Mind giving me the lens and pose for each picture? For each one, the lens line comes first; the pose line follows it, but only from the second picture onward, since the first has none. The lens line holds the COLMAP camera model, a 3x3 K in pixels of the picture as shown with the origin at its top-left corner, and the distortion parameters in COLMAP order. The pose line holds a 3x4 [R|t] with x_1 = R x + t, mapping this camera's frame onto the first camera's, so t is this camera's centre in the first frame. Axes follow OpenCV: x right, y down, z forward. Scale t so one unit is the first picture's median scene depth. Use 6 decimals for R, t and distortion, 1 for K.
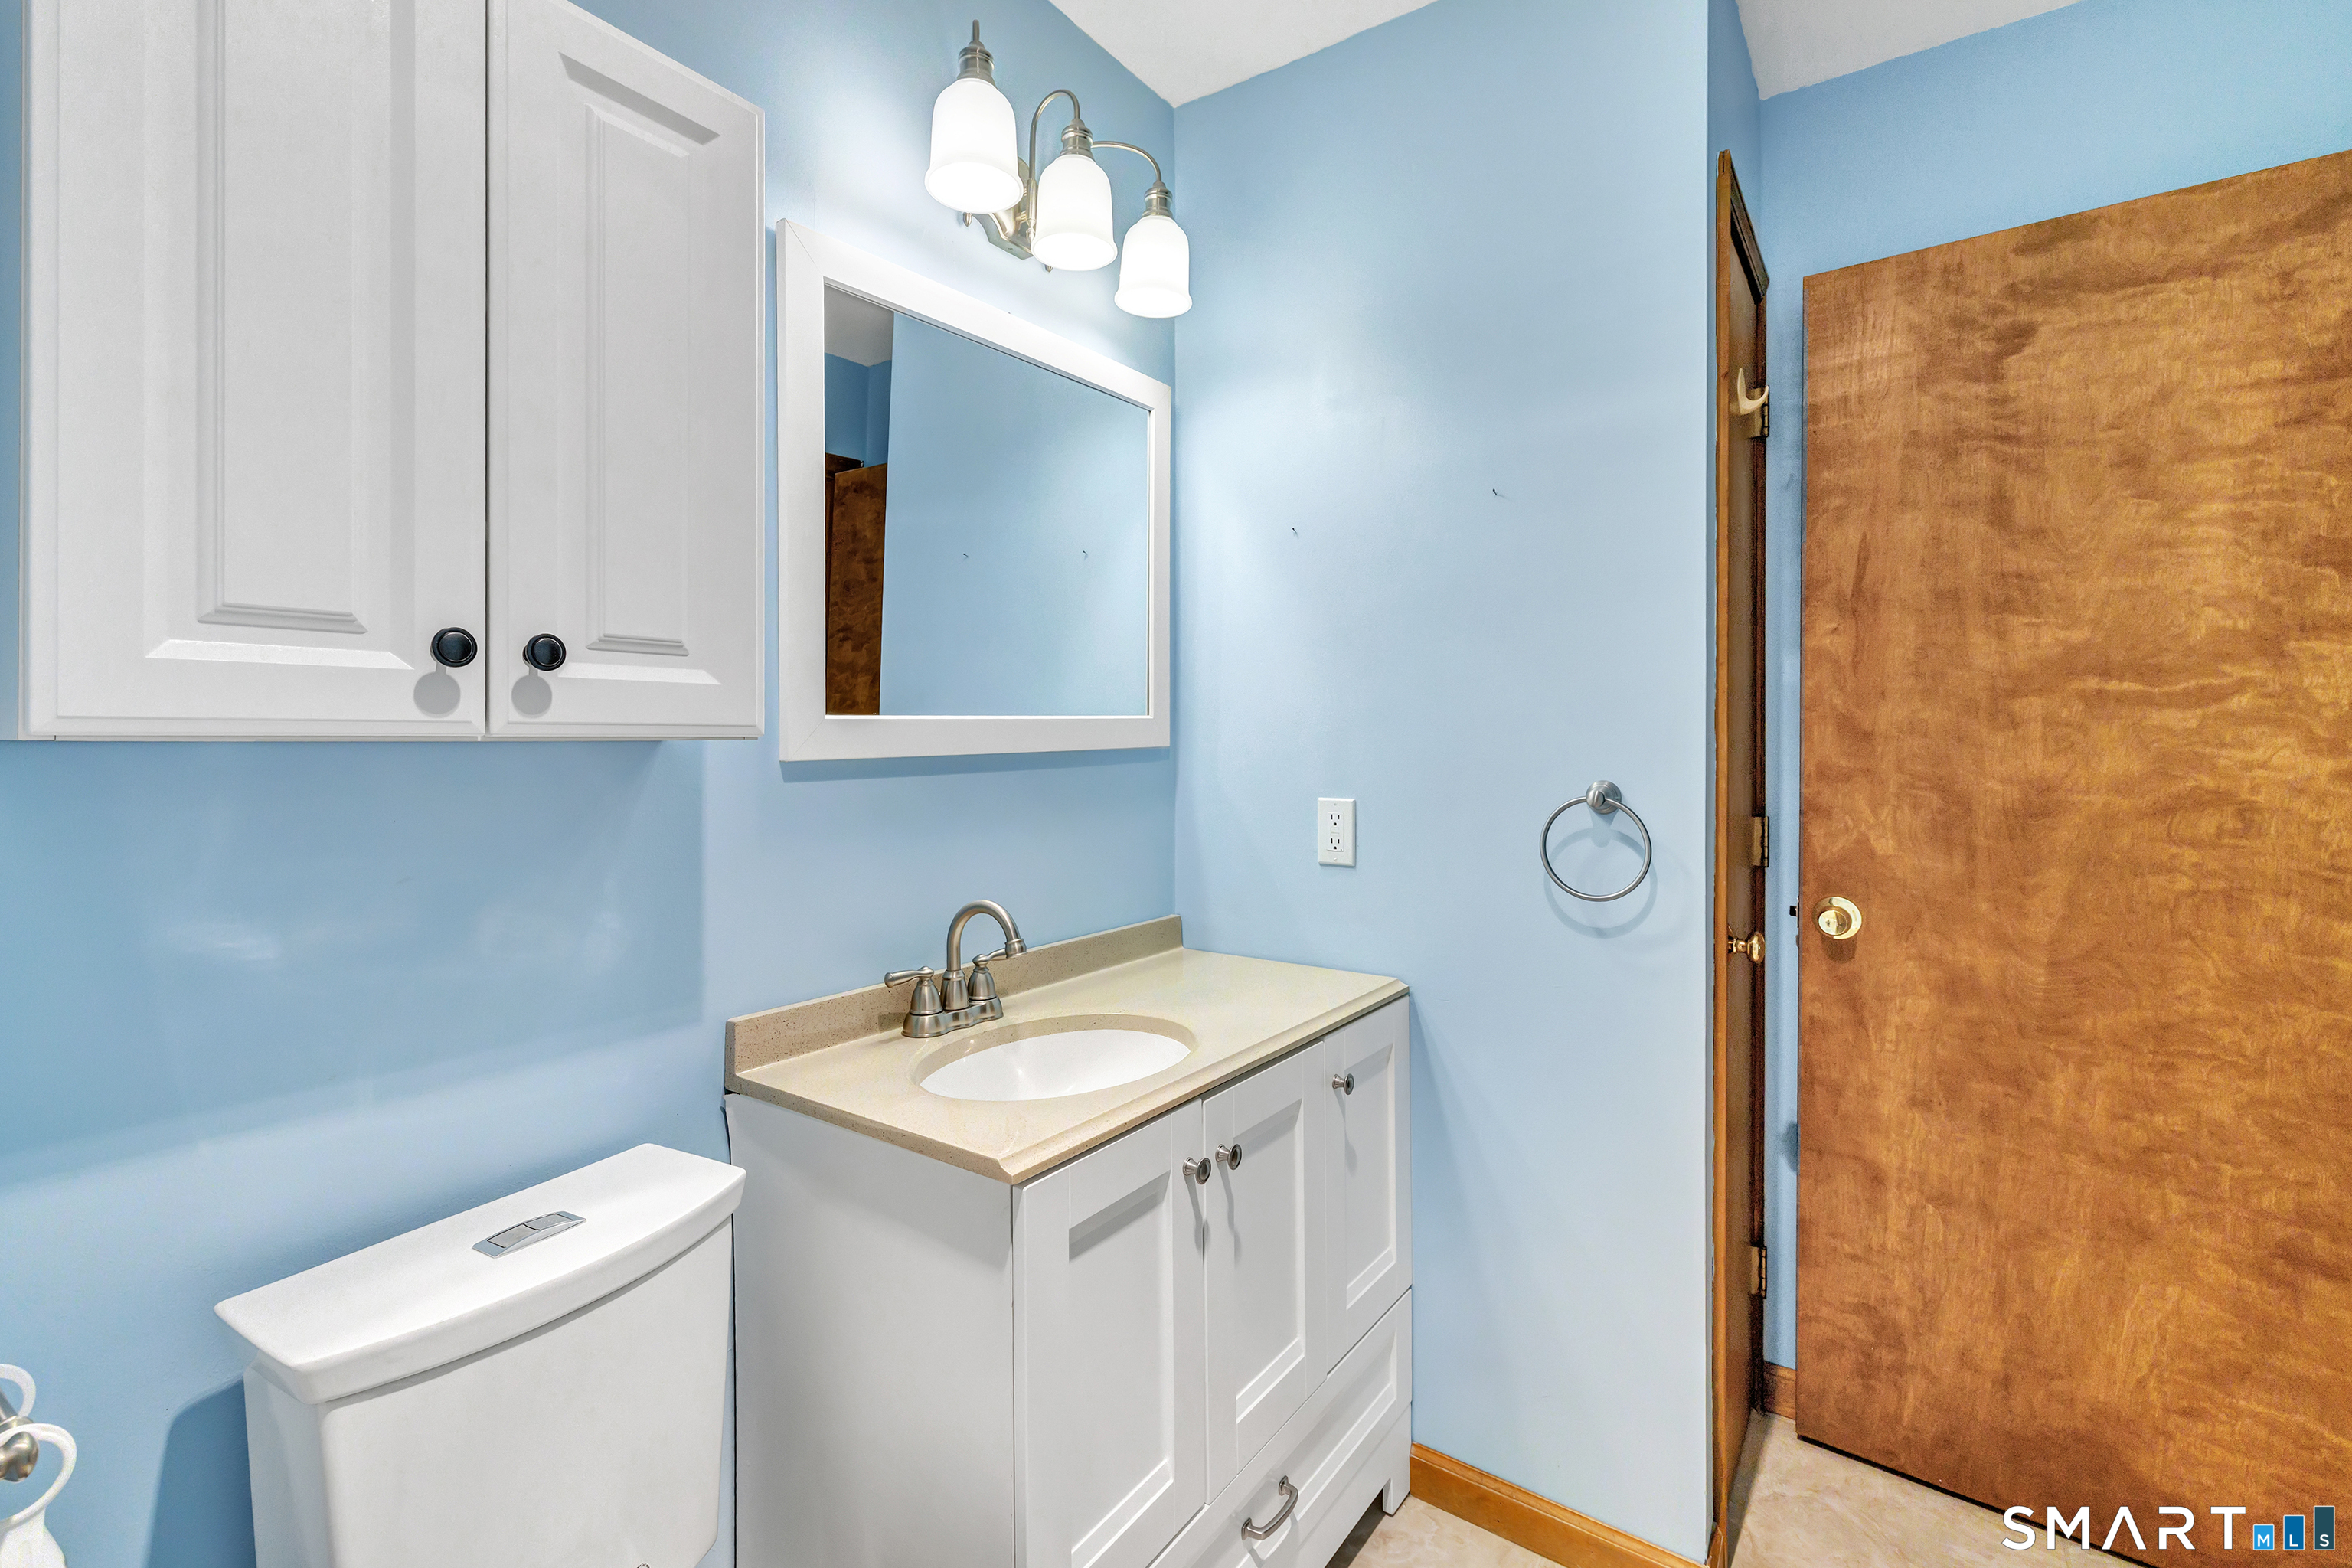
lens RADIAL K [[975.6, 0, 1176.1], [0, 975.6, 729.3], [0, 0, 1]] dist [-0.000178, -0.000057]
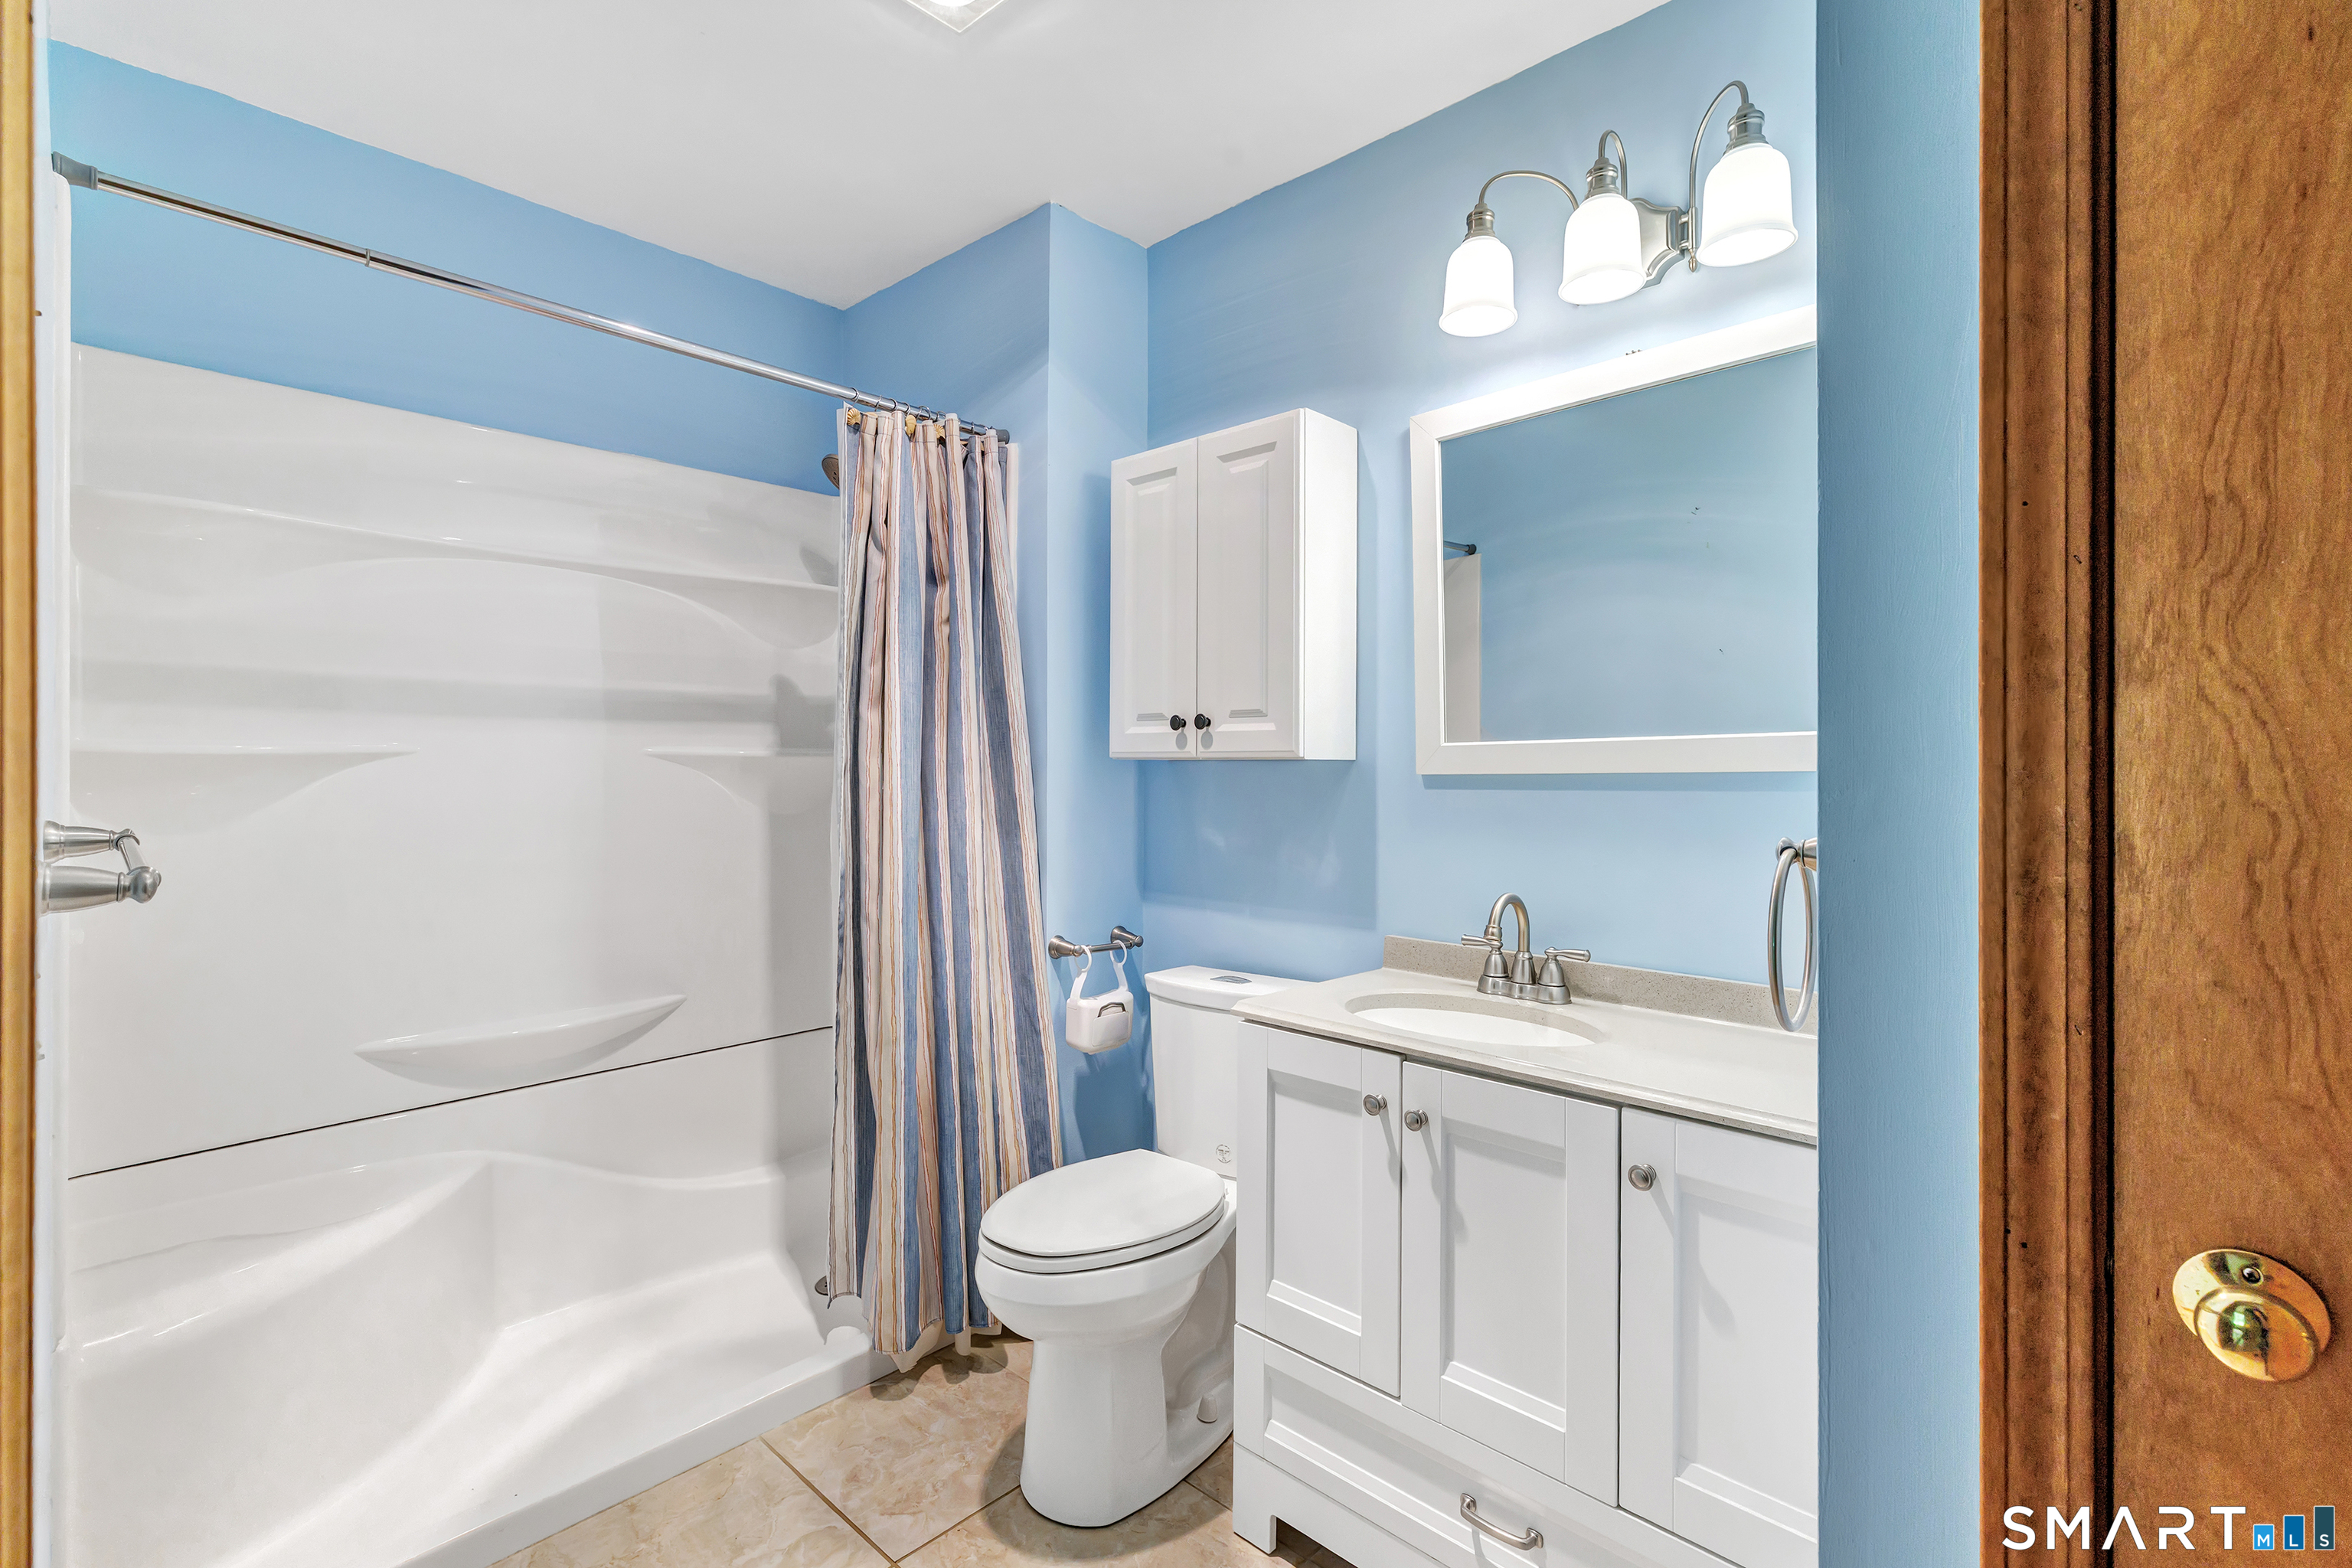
lens RADIAL K [[1011.4, 0, 1176.0], [0, 1011.4, 784.0], [0, 0, 1]] dist [-0.001120, -0.000125]
pose [[-0.121874, 0.004372, -0.992536, 1.573553], [-0.005355, 0.999973, 0.005062, 0.053024], [0.992531, 0.005932, -0.121847, 1.088841]]
